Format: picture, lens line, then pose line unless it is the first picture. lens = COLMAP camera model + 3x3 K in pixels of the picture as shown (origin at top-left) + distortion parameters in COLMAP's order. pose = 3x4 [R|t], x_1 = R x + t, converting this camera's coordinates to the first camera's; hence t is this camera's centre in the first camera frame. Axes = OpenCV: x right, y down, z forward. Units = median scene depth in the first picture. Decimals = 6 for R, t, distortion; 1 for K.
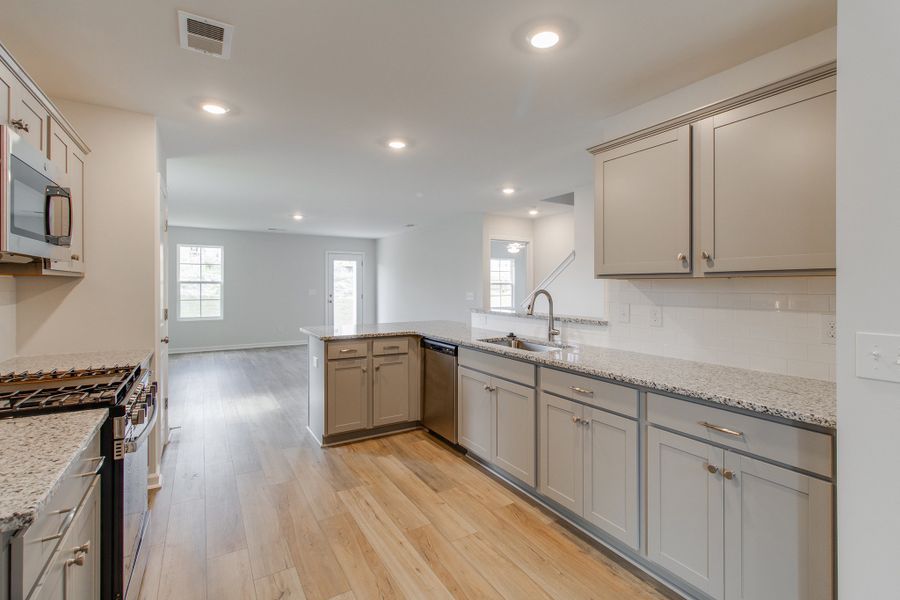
lens RADIAL K [[416.2, 0, 457.5], [0, 416.2, 286.7], [0, 0, 1]] dist [-0.001345, 0.002024]
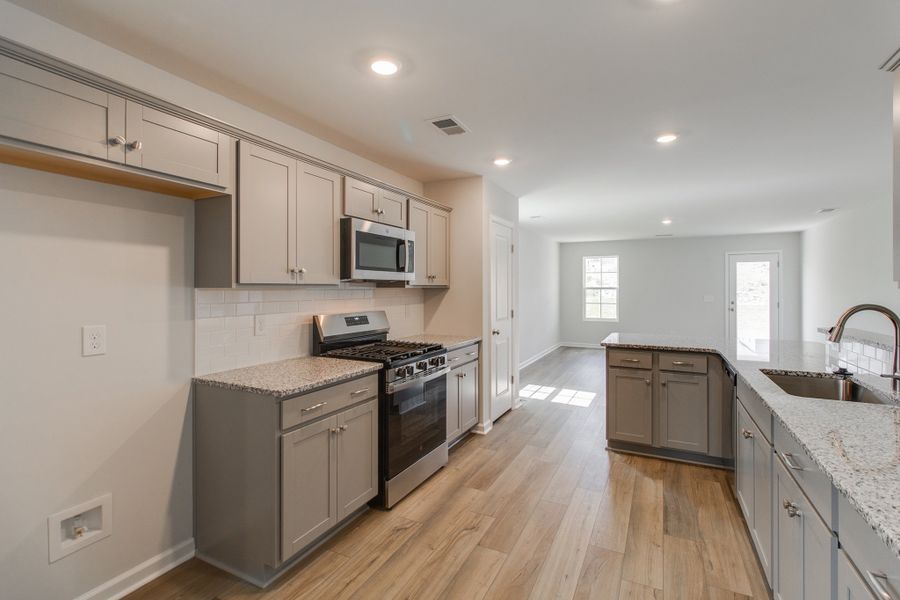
lens RADIAL K [[416.2, 0, 461.1], [0, 416.2, 286.7], [0, 0, 1]] dist [-0.001345, 0.002024]
pose [[0.532233, -0.006021, -0.846576, 0.359982], [-0.002366, 0.999960, -0.008599, -0.010167], [0.846594, 0.006580, 0.532198, 0.134954]]
